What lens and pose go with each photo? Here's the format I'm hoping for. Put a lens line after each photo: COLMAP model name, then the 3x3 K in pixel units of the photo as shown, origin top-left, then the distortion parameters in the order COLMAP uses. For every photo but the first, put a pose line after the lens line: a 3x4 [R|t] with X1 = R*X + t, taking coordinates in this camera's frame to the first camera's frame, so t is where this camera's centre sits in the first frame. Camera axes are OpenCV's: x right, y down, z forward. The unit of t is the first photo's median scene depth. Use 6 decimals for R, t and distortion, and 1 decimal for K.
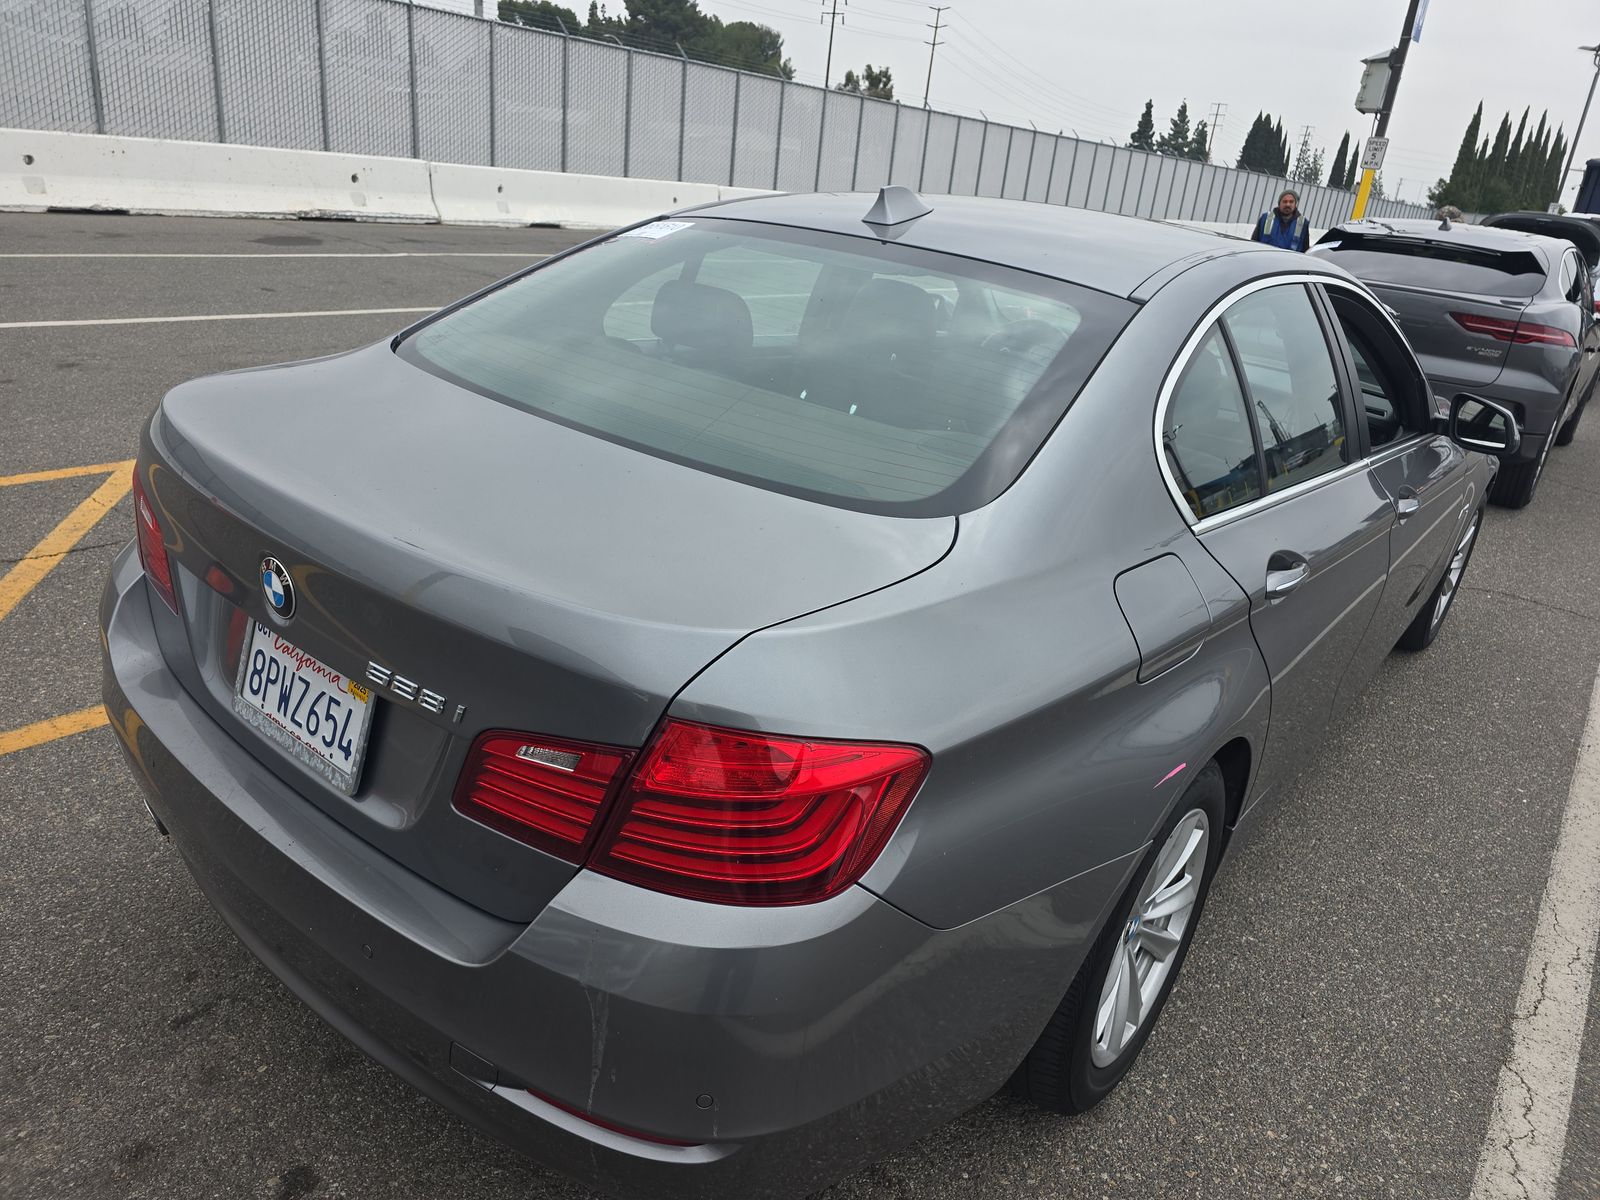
lens RADIAL K [[1077.5, 0, 796.9], [0, 1077.5, 595.6], [0, 0, 1]] dist [0.051248, -0.049022]
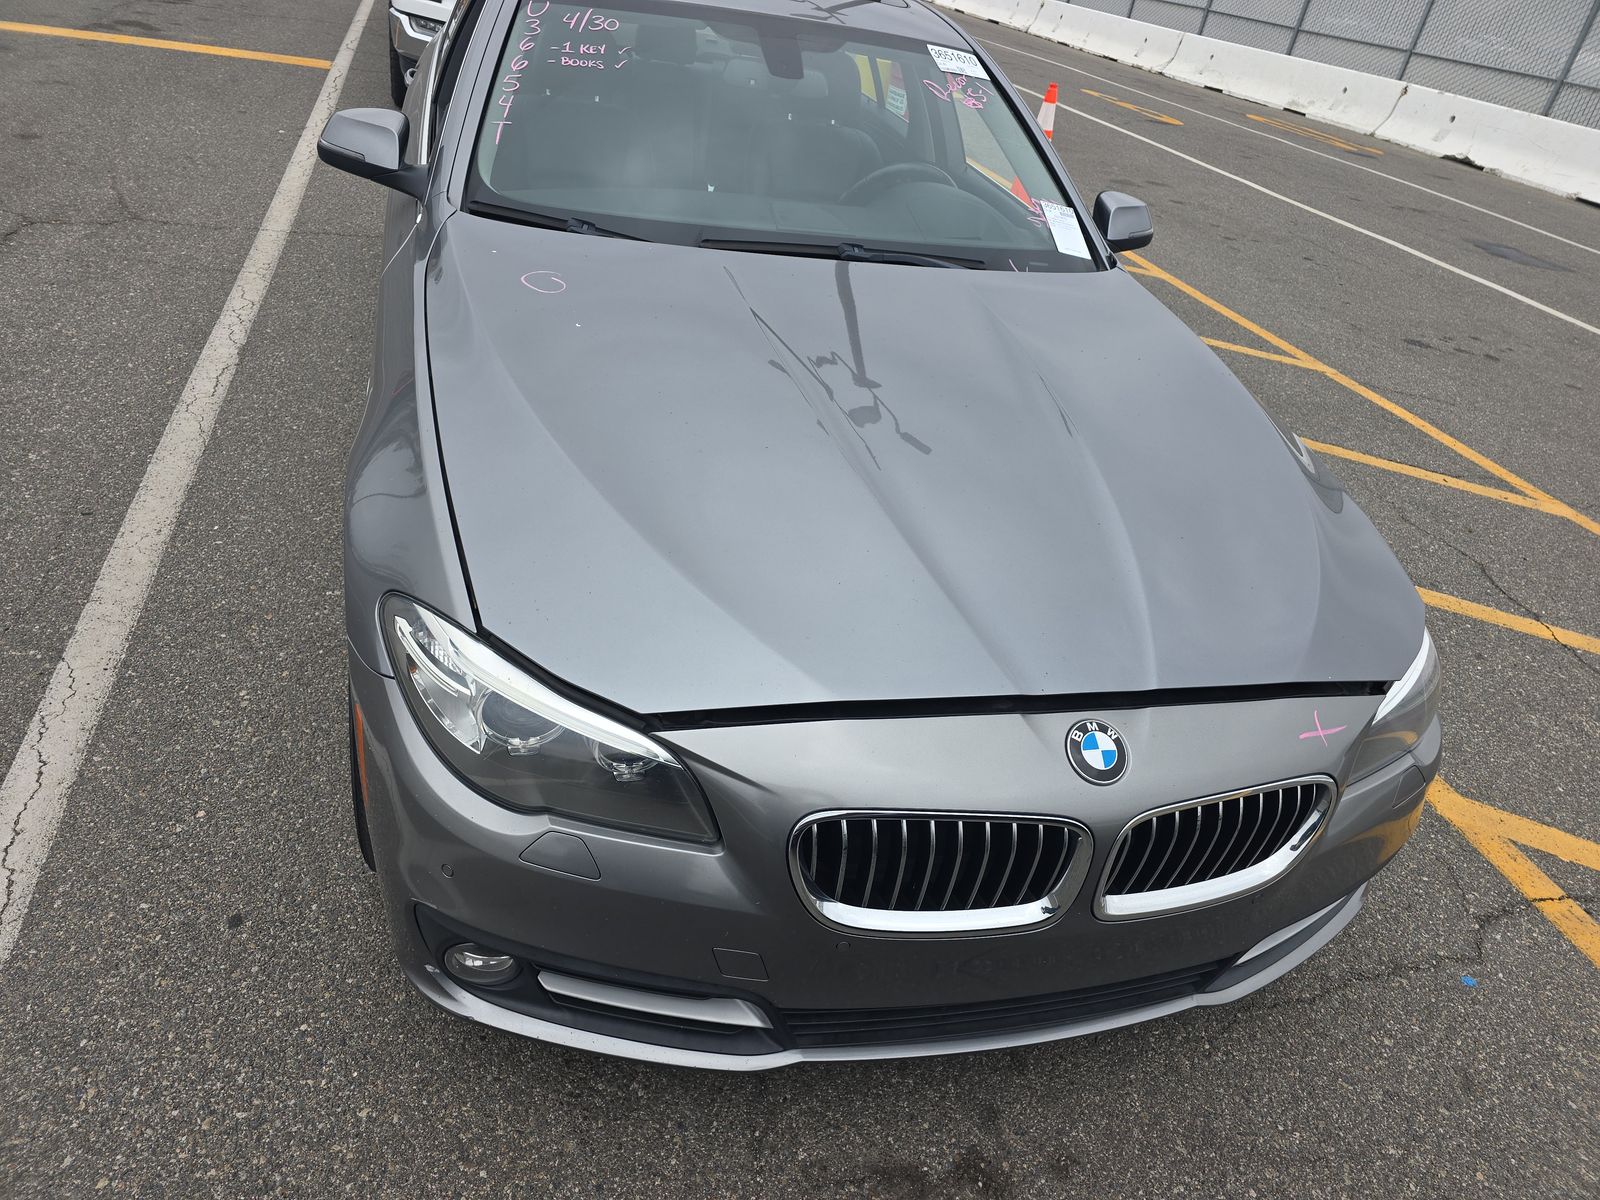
lens RADIAL K [[1077.5, 0, 796.9], [0, 1077.5, 595.6], [0, 0, 1]] dist [0.051248, -0.049022]
pose [[-0.564381, 0.259558, -0.783648, 0.995758], [-0.494475, 0.653853, 0.572687, -0.493331], [0.661036, 0.710708, -0.240677, 1.404936]]
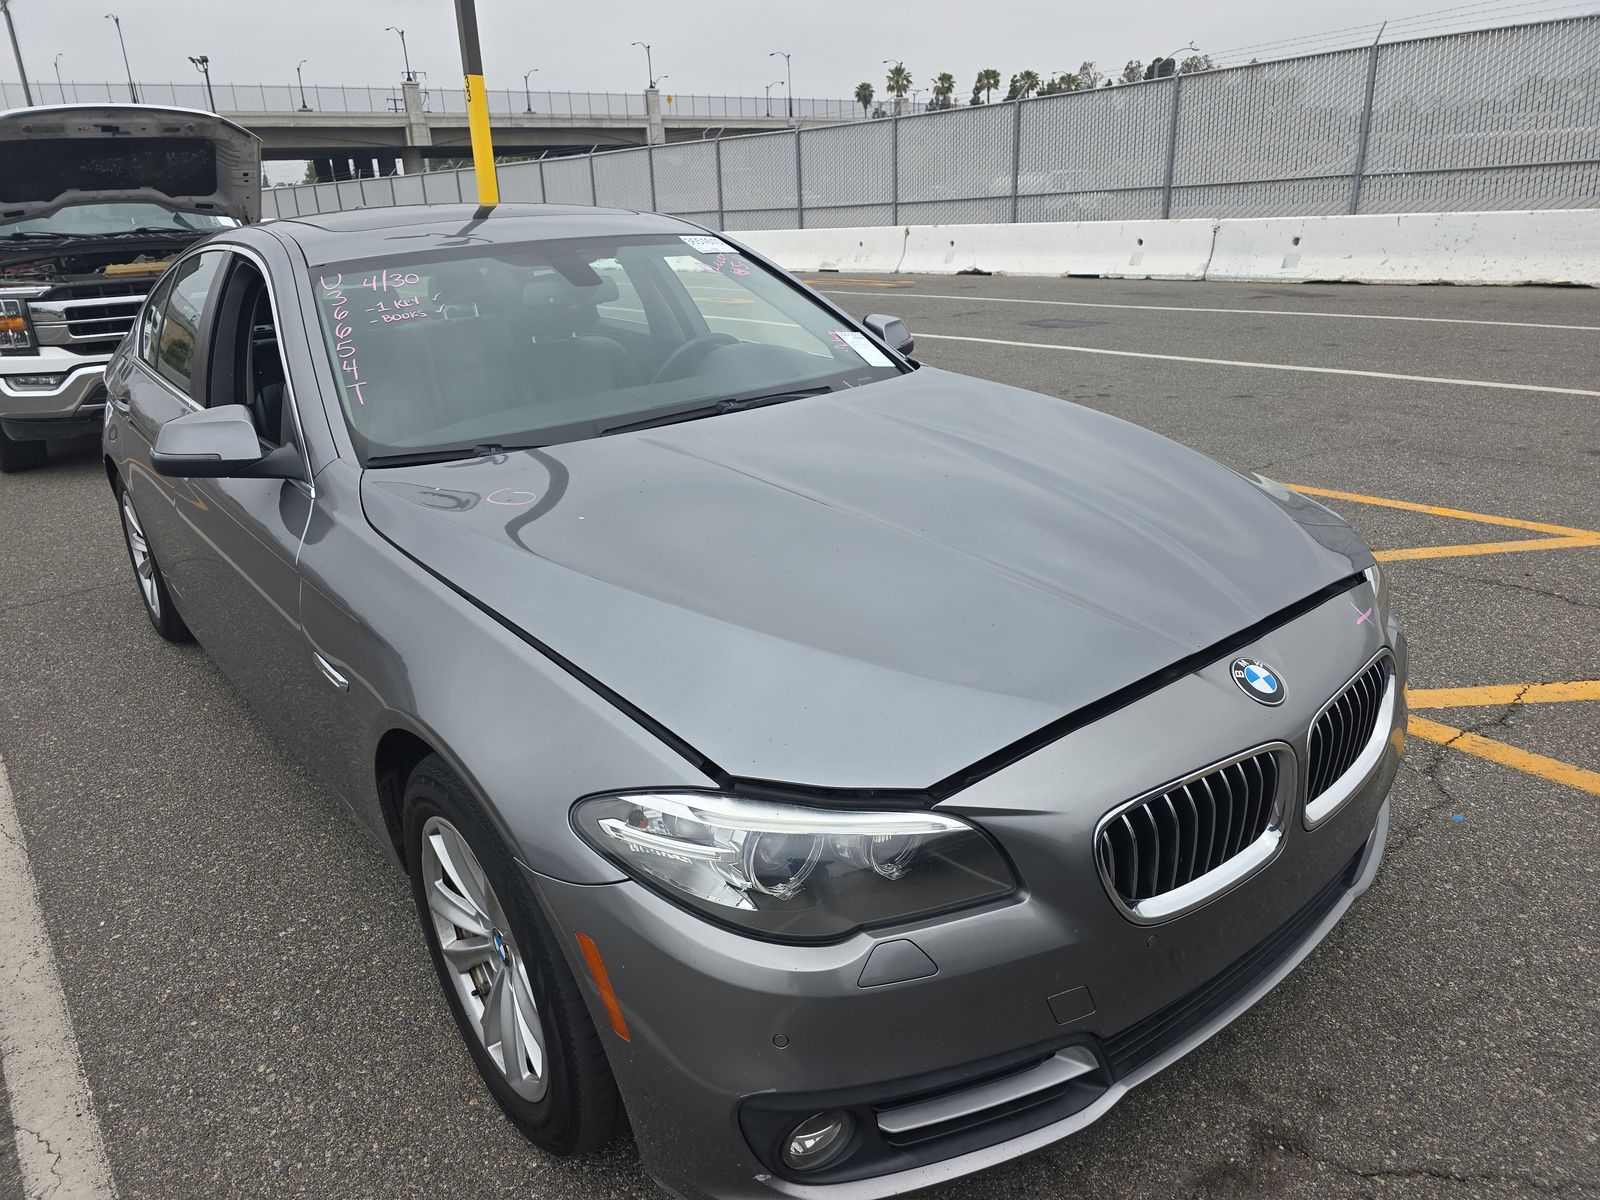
lens RADIAL K [[1077.5, 0, 796.9], [0, 1077.5, 595.6], [0, 0, 1]] dist [0.051248, -0.049022]
pose [[-0.218003, 0.245336, -0.944608, 1.096285], [-0.336103, 0.889807, 0.308671, -0.388785], [0.916248, 0.384777, -0.111523, 1.283367]]
